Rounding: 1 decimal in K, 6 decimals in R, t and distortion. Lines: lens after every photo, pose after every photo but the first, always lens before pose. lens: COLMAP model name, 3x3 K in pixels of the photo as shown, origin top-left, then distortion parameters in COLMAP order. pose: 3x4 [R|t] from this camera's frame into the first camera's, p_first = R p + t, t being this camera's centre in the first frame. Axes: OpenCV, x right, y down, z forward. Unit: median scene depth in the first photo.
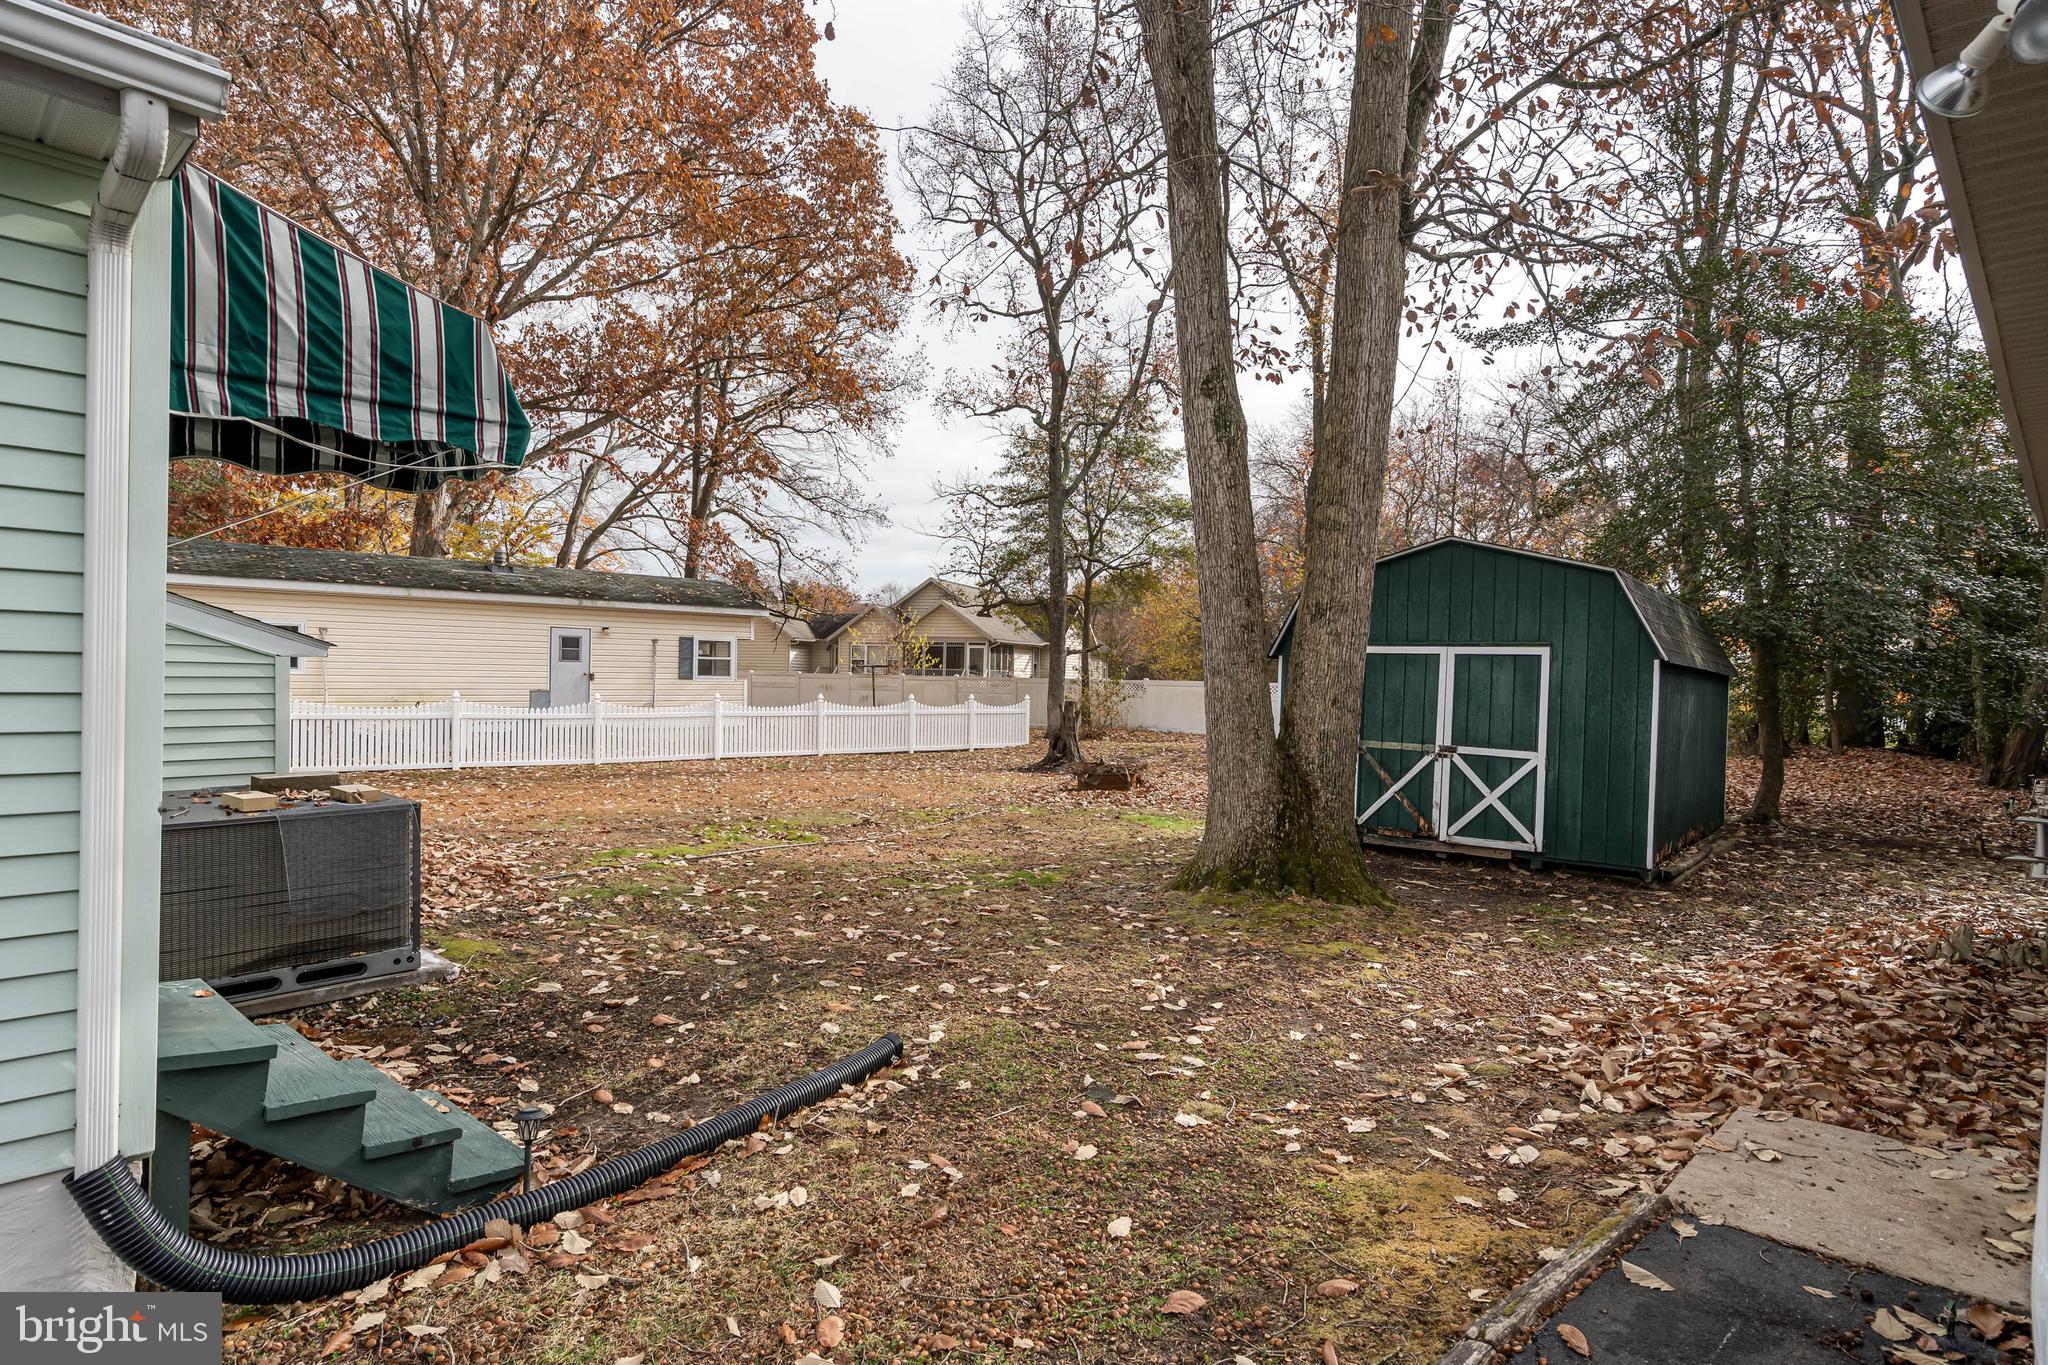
lens RADIAL K [[1102.8, 0, 1027.0], [0, 1102.8, 683.9], [0, 0, 1]] dist [0.000443, -0.001825]
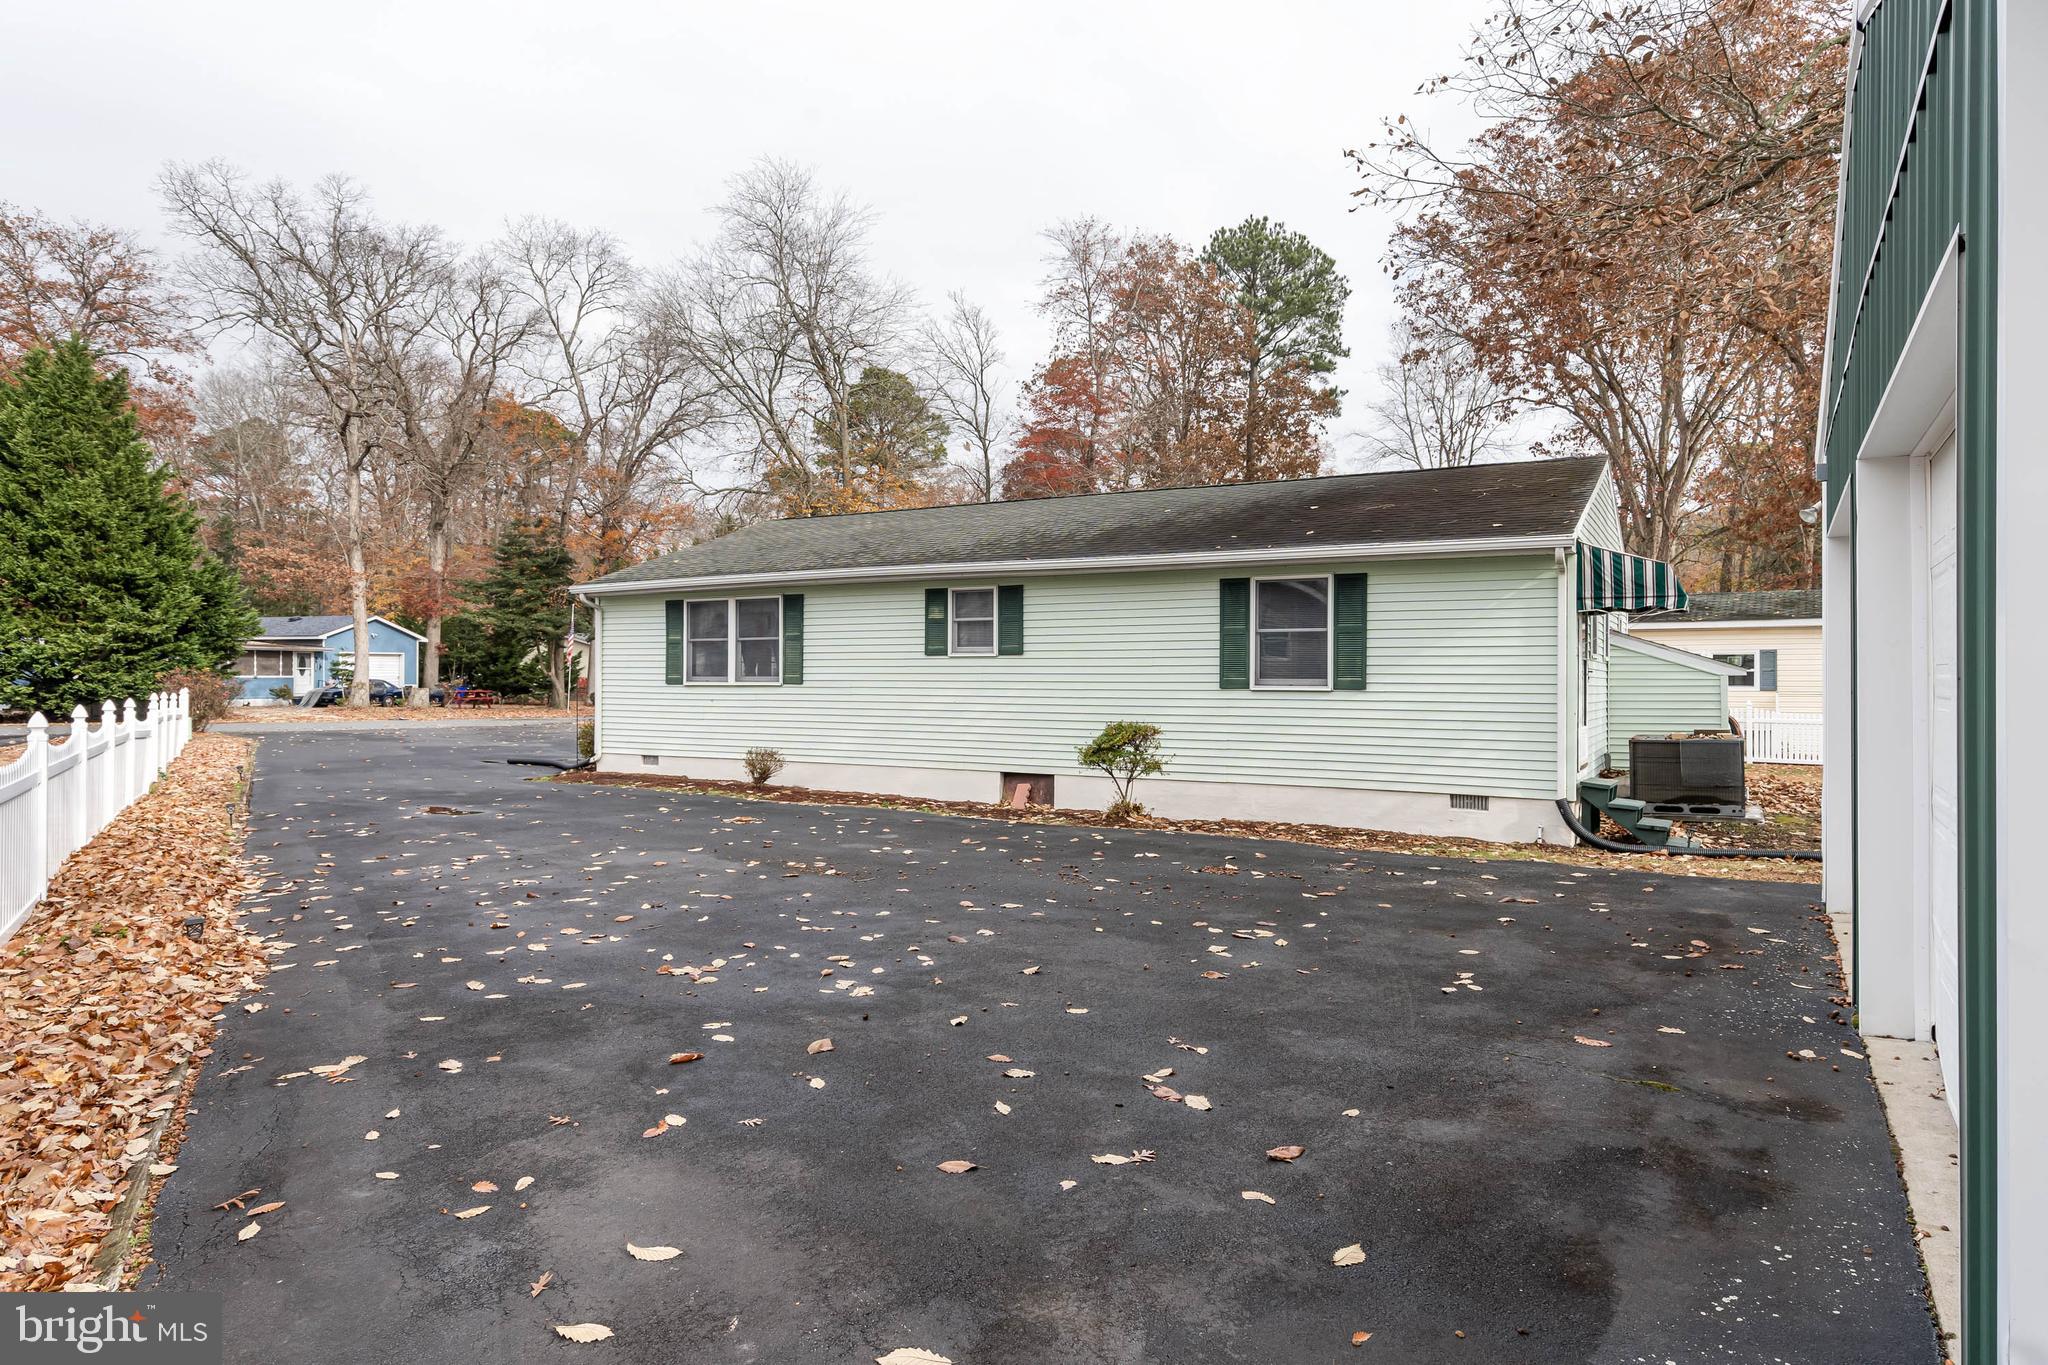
lens RADIAL K [[1239.5, 0, 1025.7], [0, 1239.5, 676.2], [0, 0, 1]] dist [-0.002875, -0.000387]
pose [[0.250608, -0.014521, -0.967980, 2.387059], [-0.000432, 0.999886, -0.015111, 0.037315], [0.968089, 0.004205, 0.250573, -1.593534]]
